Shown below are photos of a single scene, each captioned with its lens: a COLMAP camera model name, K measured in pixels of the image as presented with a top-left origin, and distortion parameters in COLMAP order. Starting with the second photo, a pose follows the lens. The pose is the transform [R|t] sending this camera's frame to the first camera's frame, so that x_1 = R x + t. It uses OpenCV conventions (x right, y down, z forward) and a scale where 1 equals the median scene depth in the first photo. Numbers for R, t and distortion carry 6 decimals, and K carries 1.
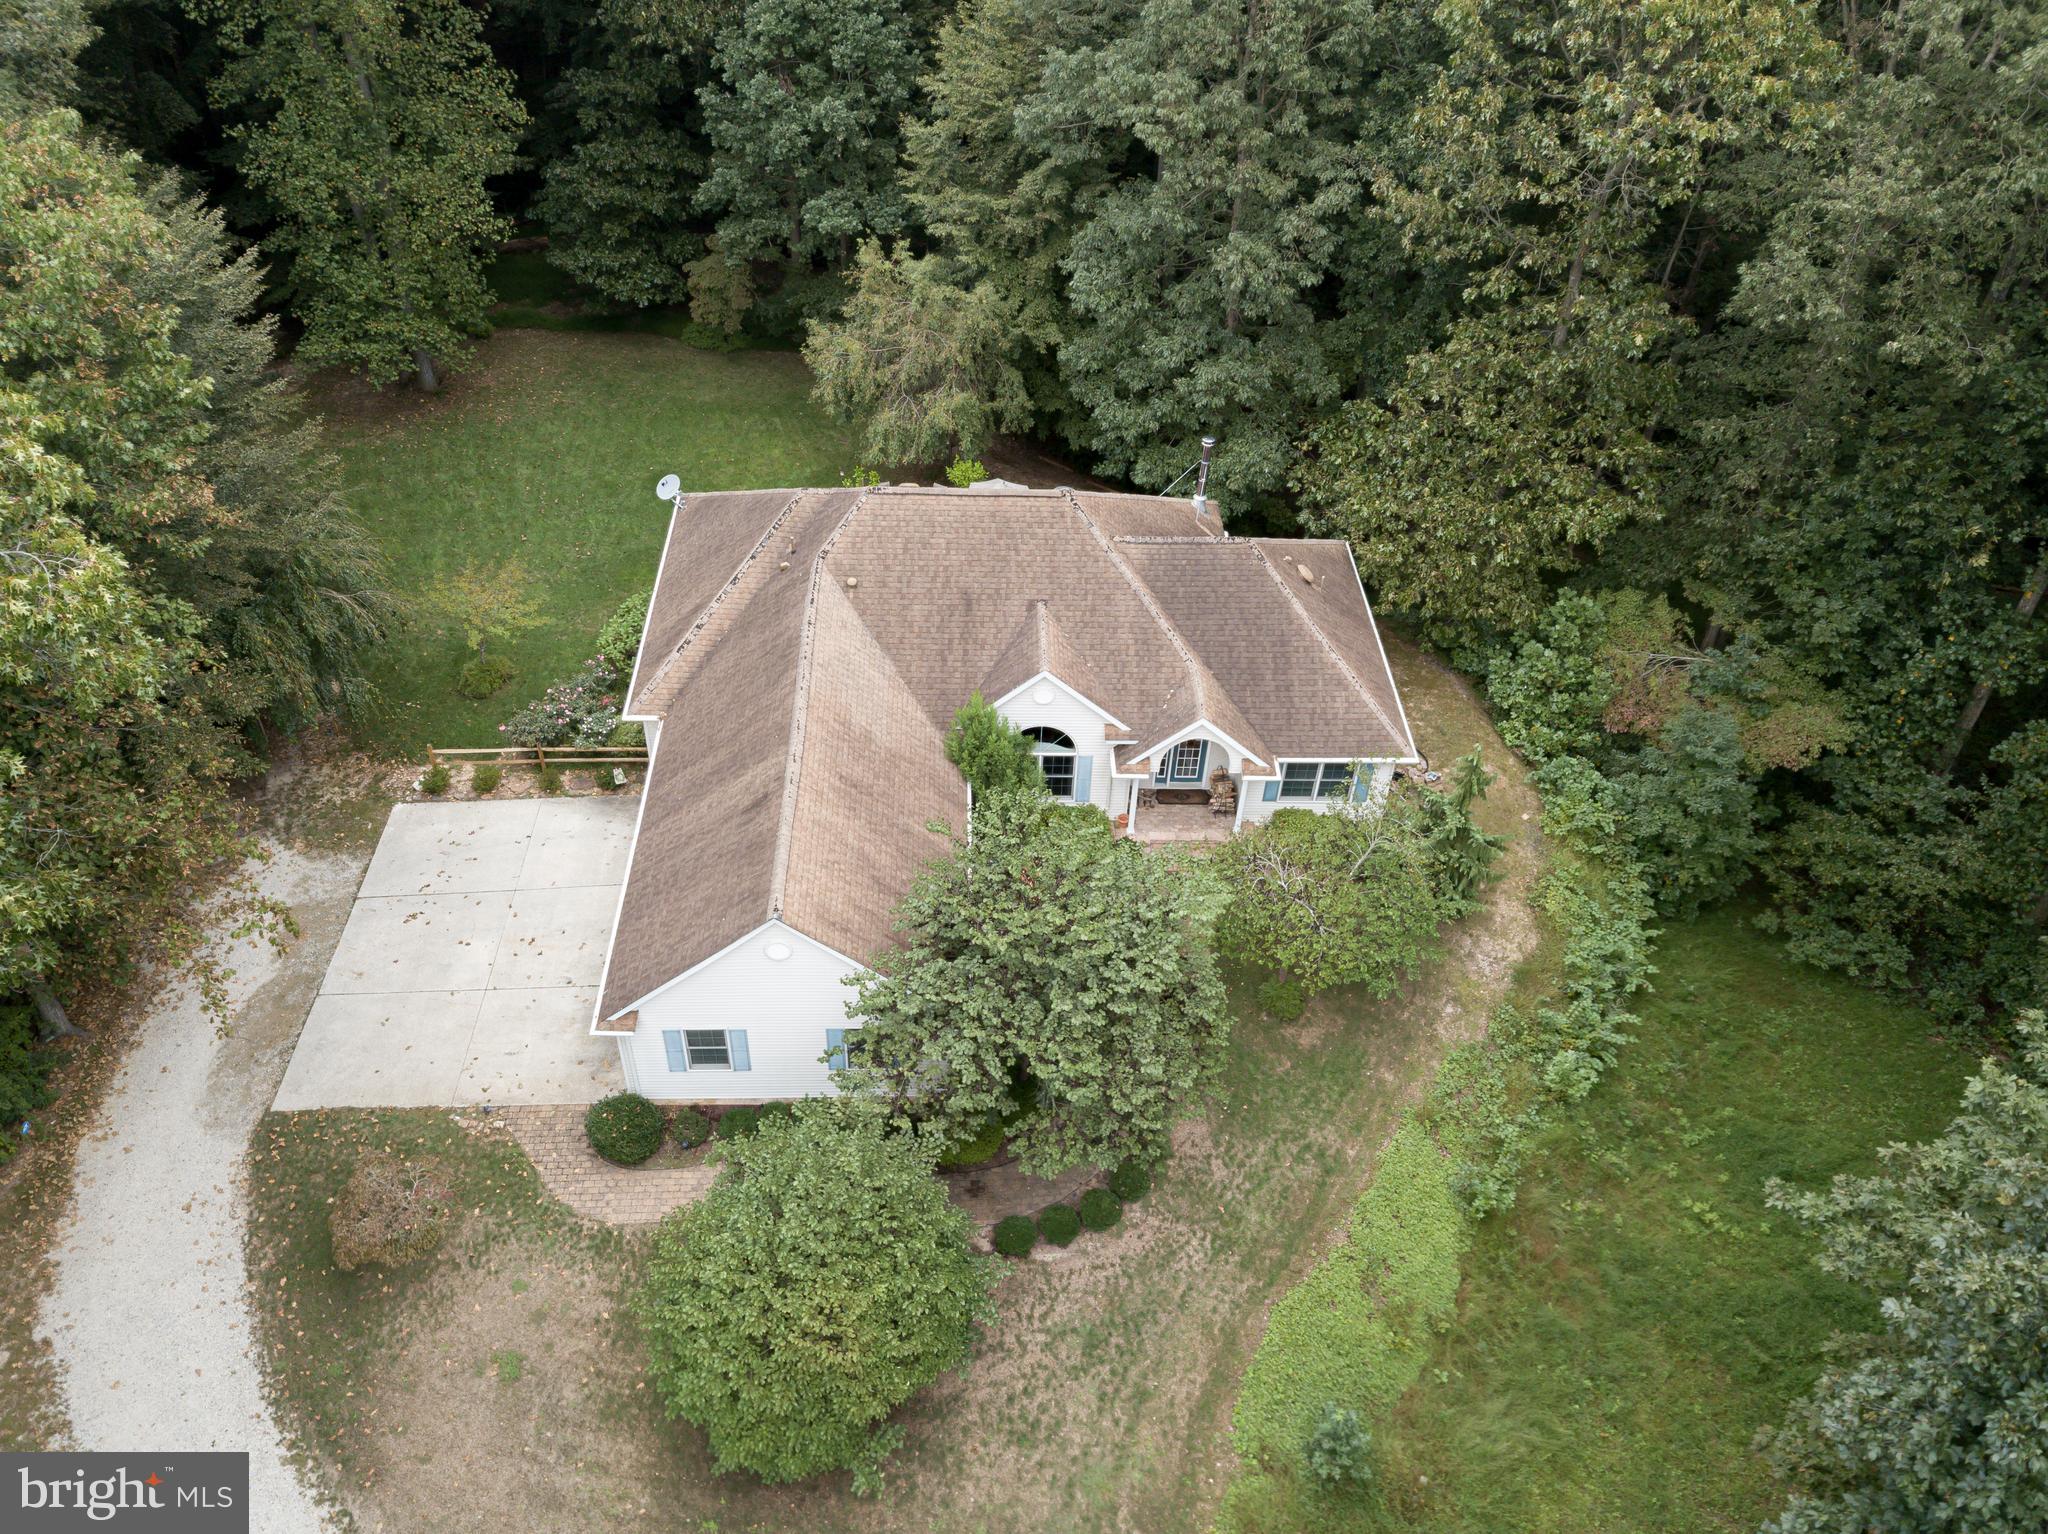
lens RADIAL K [[1572.4, 0, 1012.6], [0, 1572.4, 781.3], [0, 0, 1]] dist [0.004479, 0.002913]
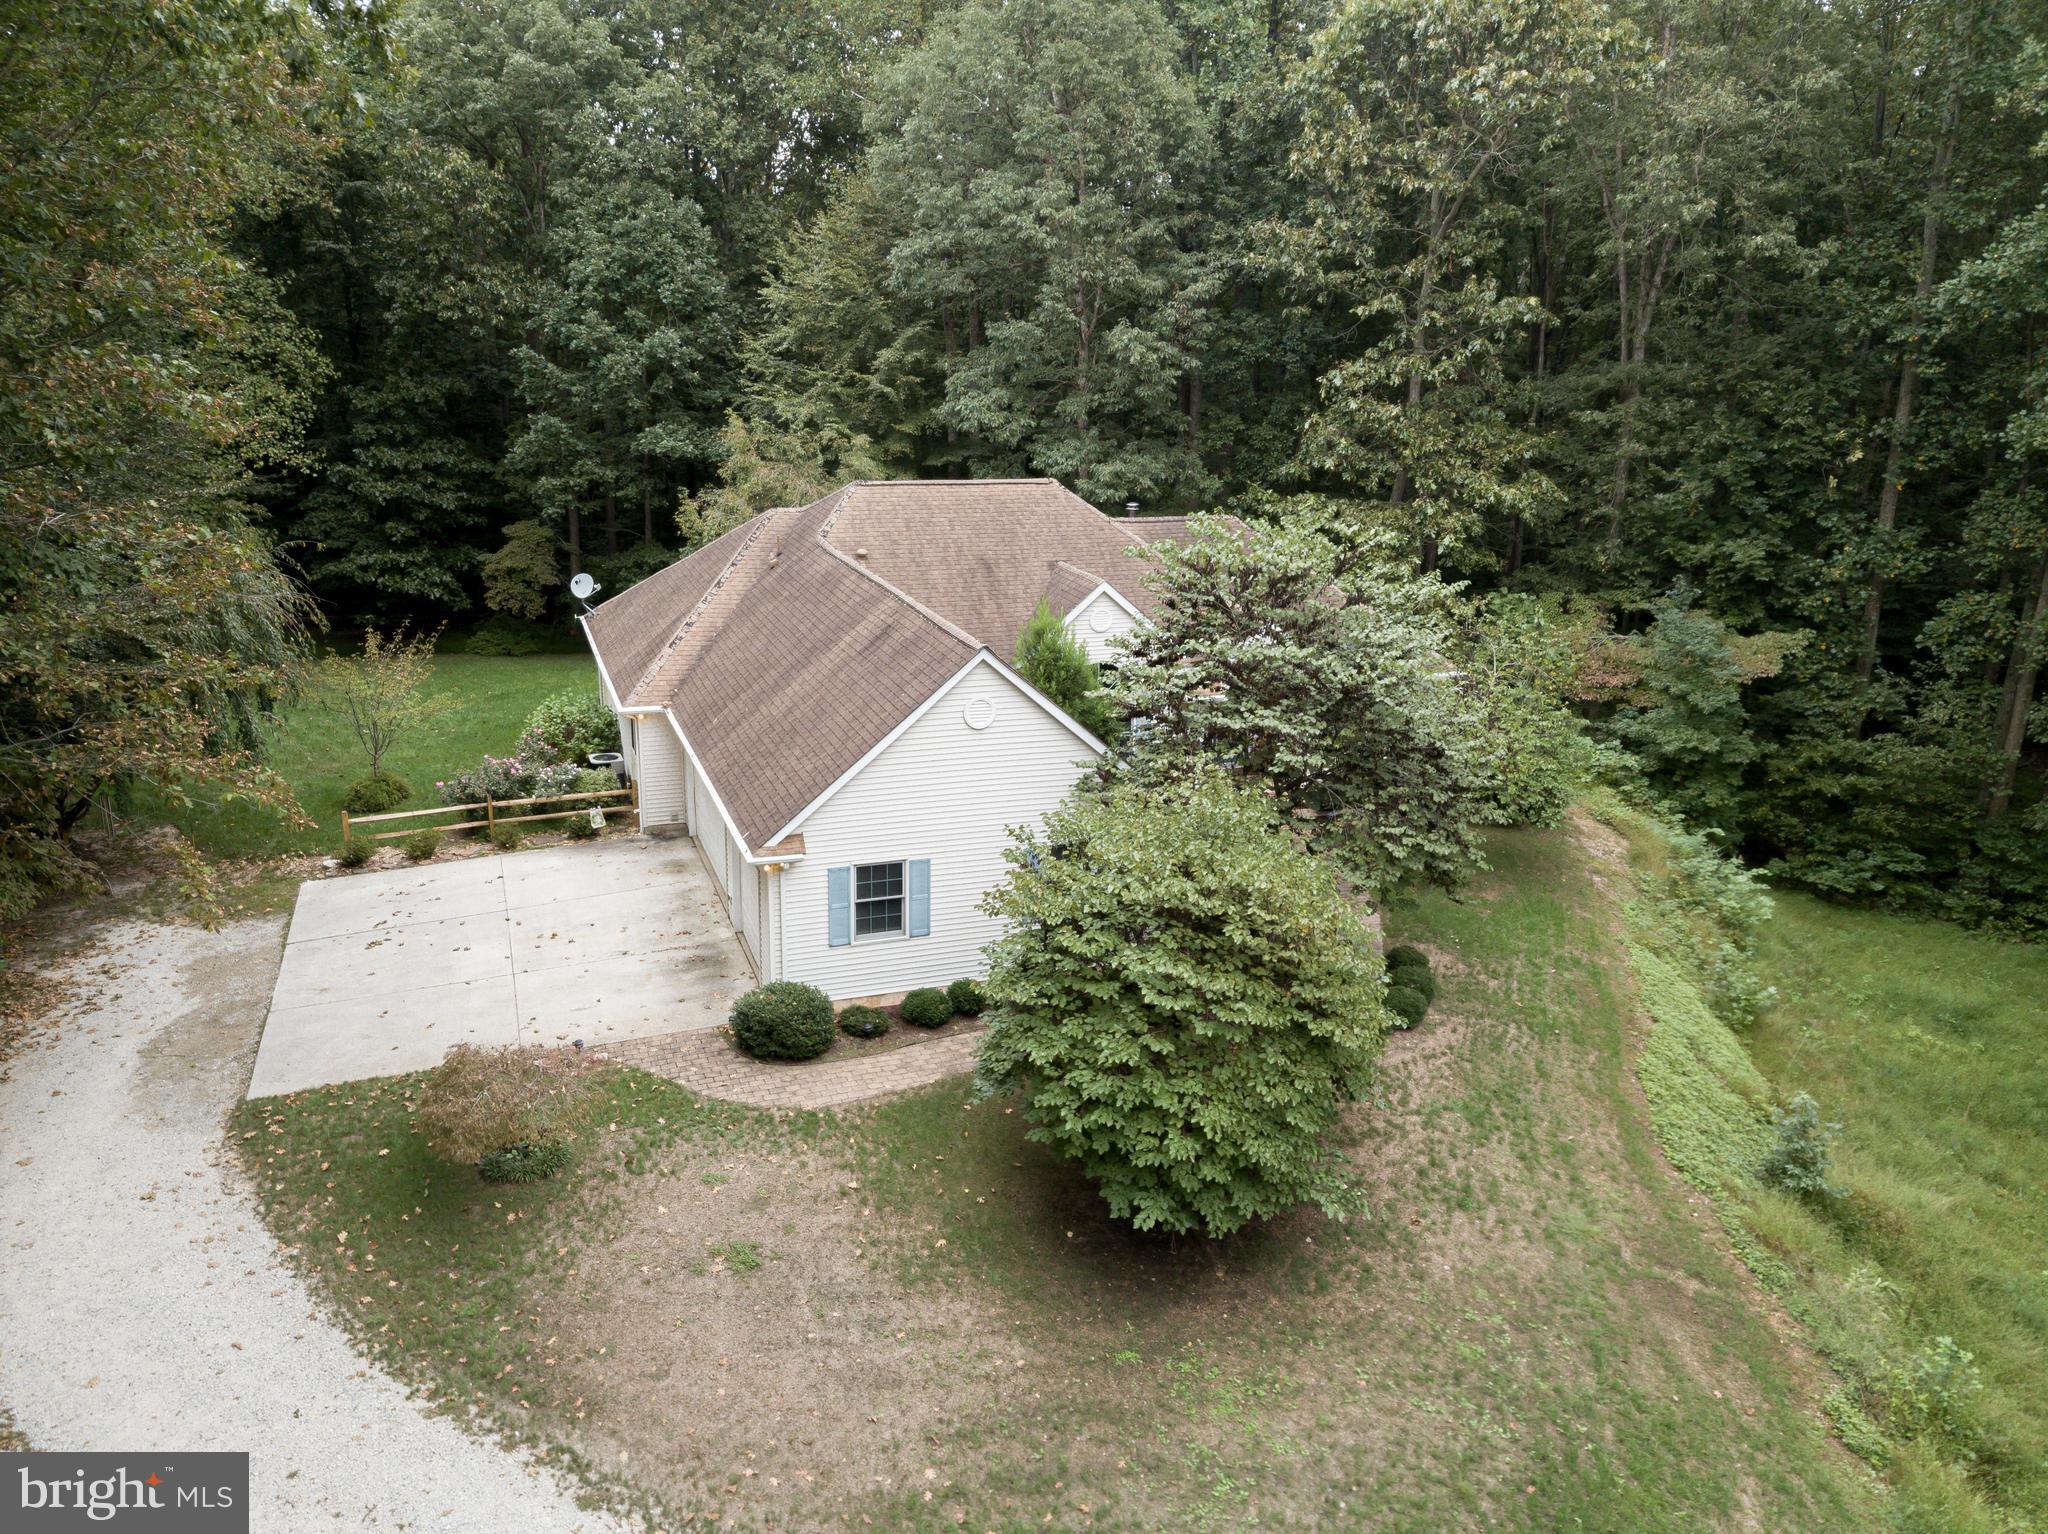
lens RADIAL K [[1572.4, 0, 1012.6], [0, 1572.4, 781.3], [0, 0, 1]] dist [0.004479, 0.002913]
pose [[0.953113, -0.097686, 0.286415, -0.291858], [0.208236, 0.898466, -0.386518, 0.361700], [-0.219577, 0.428037, 0.876681, 0.234440]]
